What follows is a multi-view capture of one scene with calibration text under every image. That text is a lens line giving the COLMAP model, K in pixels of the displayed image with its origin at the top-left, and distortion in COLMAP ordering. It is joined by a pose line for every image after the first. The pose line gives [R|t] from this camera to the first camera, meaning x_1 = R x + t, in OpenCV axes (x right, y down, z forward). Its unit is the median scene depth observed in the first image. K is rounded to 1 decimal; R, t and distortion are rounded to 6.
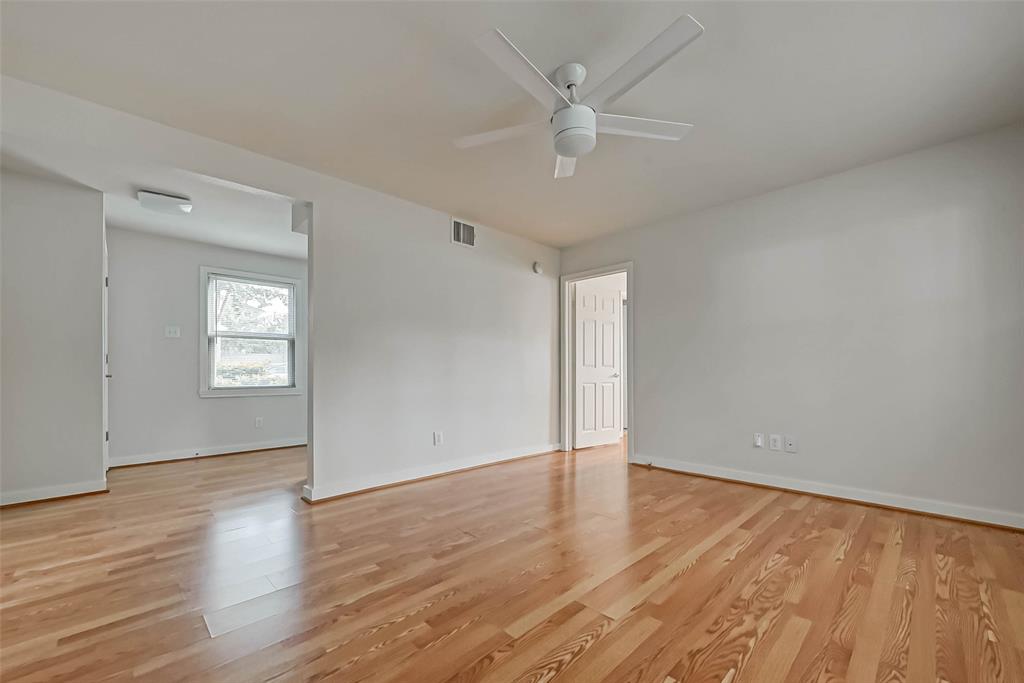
lens RADIAL K [[422.4, 0, 515.5], [0, 422.4, 369.9], [0, 0, 1]] dist [-0.000949, -0.000178]
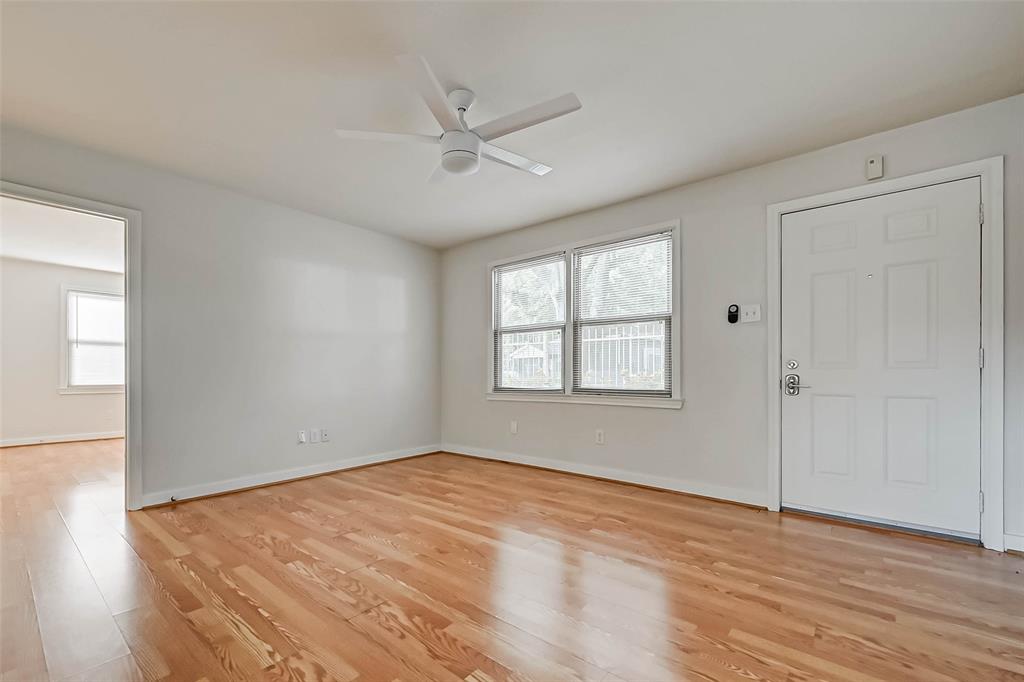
lens RADIAL K [[422.4, 0, 515.5], [0, 422.4, 369.4], [0, 0, 1]] dist [-0.000949, -0.000178]
pose [[-0.114476, 0.005336, 0.993412, -0.765460], [-0.000728, 0.999985, -0.005455, -0.000646], [-0.993426, -0.001348, -0.114471, 0.784977]]
